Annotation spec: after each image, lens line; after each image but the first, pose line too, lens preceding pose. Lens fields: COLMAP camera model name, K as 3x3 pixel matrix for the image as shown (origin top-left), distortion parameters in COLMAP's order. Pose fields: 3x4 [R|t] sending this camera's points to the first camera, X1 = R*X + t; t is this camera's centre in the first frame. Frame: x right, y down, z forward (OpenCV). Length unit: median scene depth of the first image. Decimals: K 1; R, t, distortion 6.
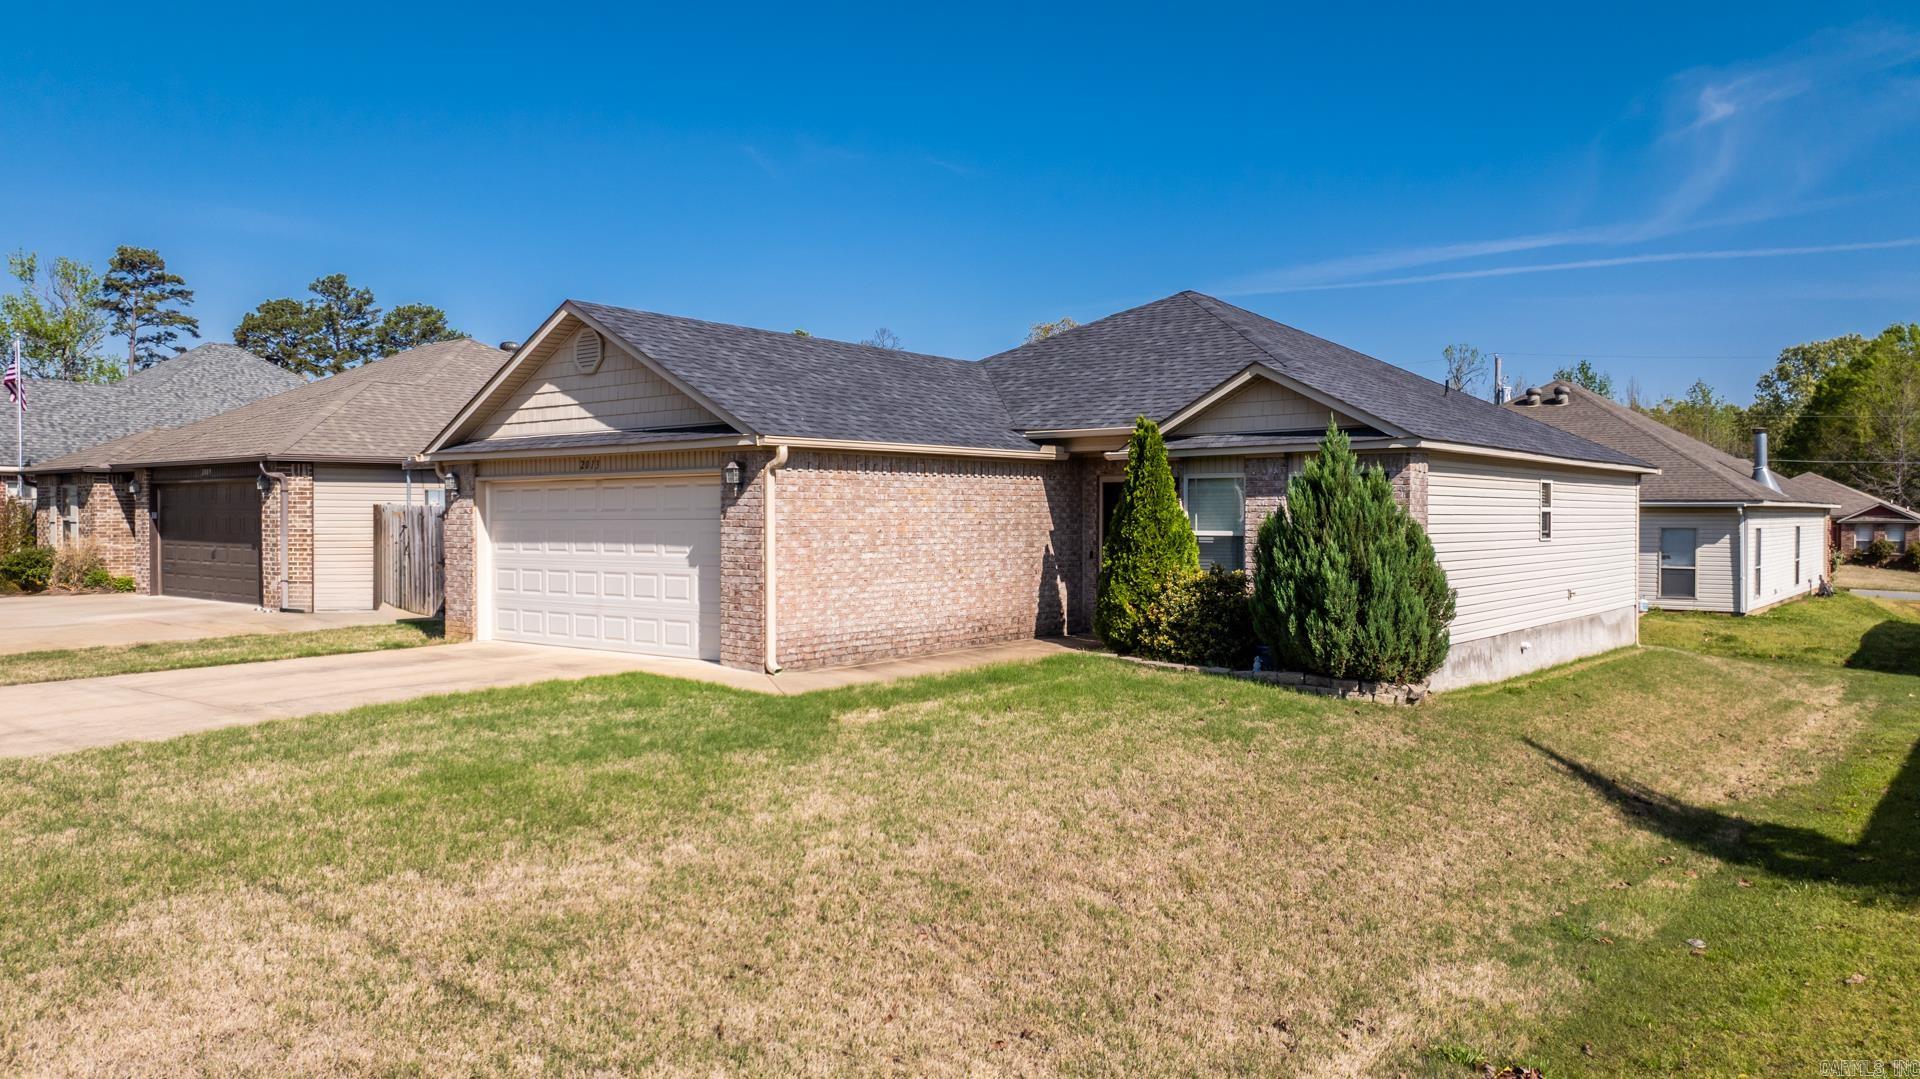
lens RADIAL K [[1362.9, 0, 960.0], [0, 1362.9, 539.5], [0, 0, 1]] dist [-0.029967, -0.002030]
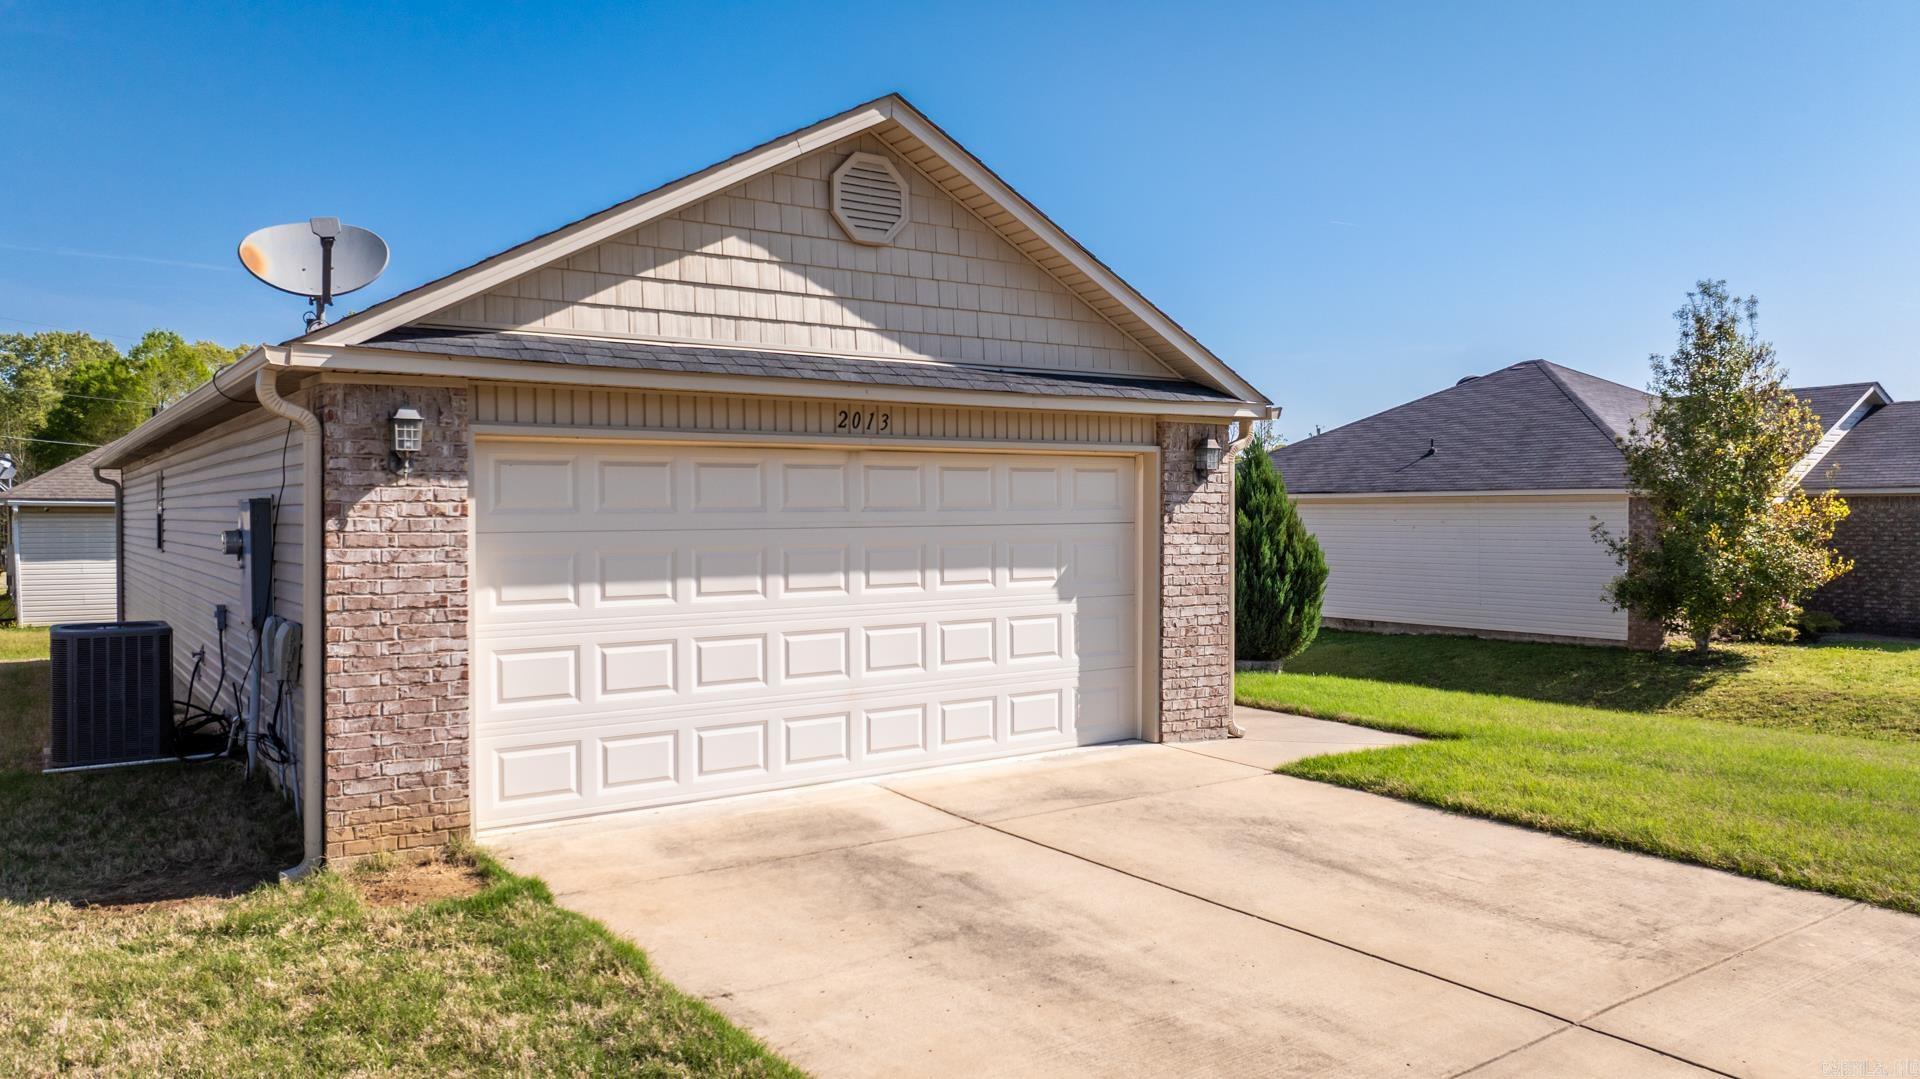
lens RADIAL K [[1362.9, 0, 960.0], [0, 1362.9, 539.5], [0, 0, 1]] dist [-0.029967, -0.002030]
pose [[0.261700, -0.020762, 0.964926, -0.779617], [0.020335, 0.999665, 0.015994, -0.018076], [-0.964935, 0.015436, 0.262035, 0.853970]]
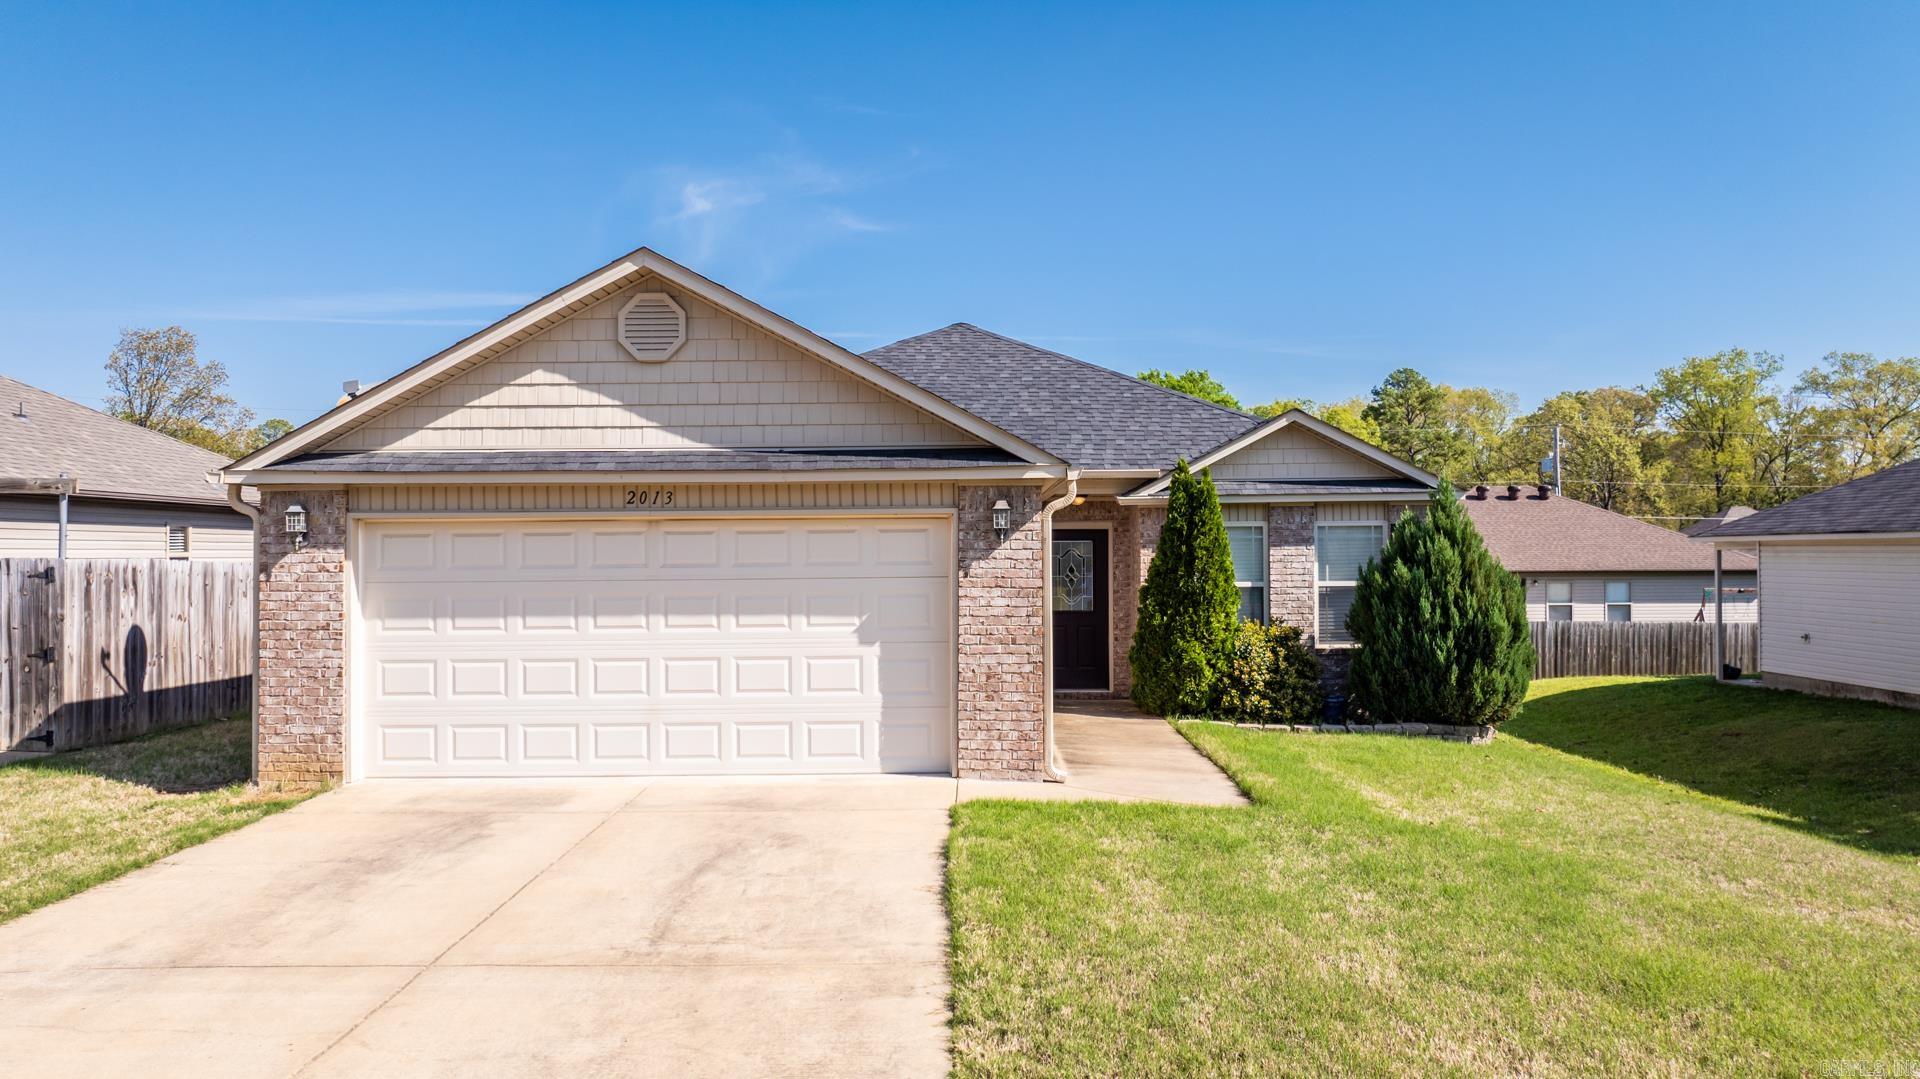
lens RADIAL K [[1362.9, 0, 960.0], [0, 1362.9, 539.5], [0, 0, 1]] dist [-0.029967, -0.002030]
pose [[0.773088, 0.003329, 0.634290, -0.591600], [0.017360, 0.999501, -0.026404, -0.014807], [-0.634061, 0.031424, 0.772644, 0.401499]]
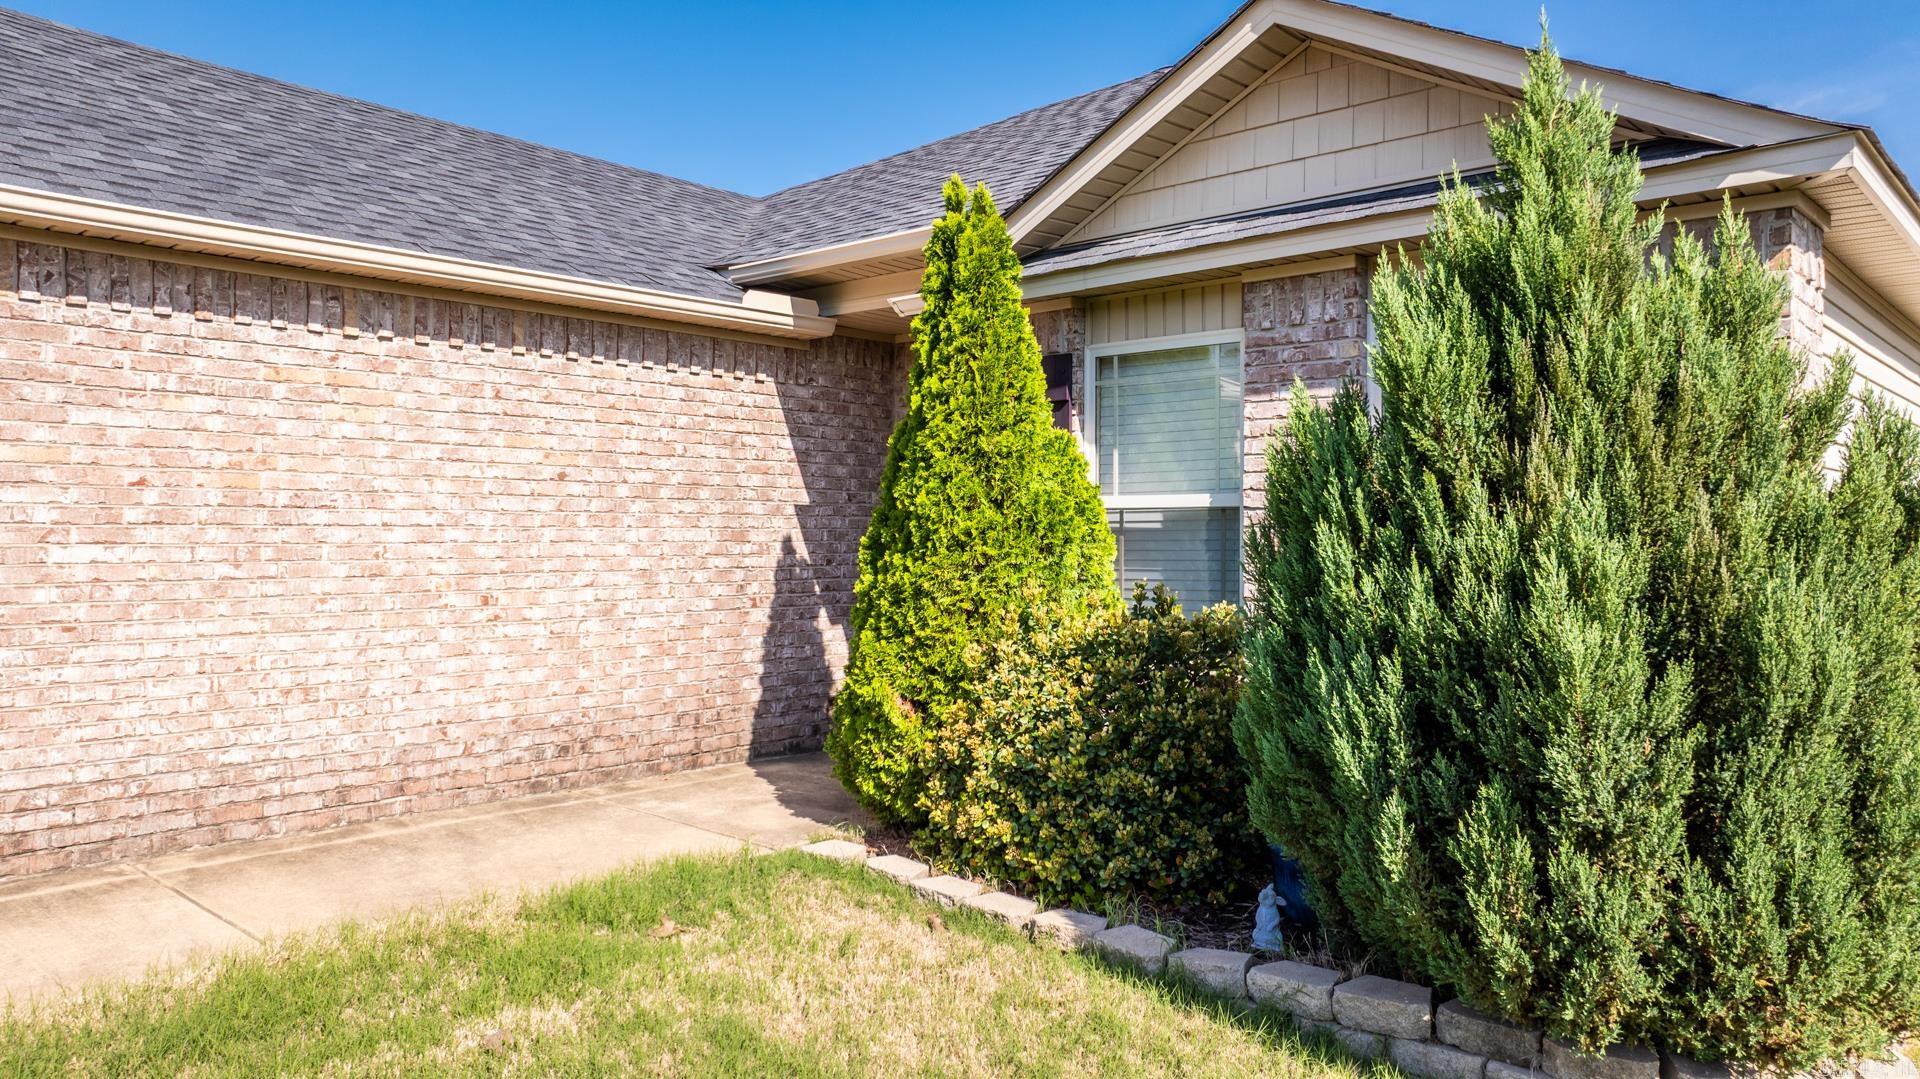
lens RADIAL K [[1362.9, 0, 960.0], [0, 1362.9, 539.5], [0, 0, 1]] dist [-0.029967, -0.002030]
pose [[0.998938, 0.003975, -0.045897, 0.157061], [-0.004647, 0.999883, -0.014546, 0.011777], [0.045834, 0.014744, 0.998840, 0.665731]]
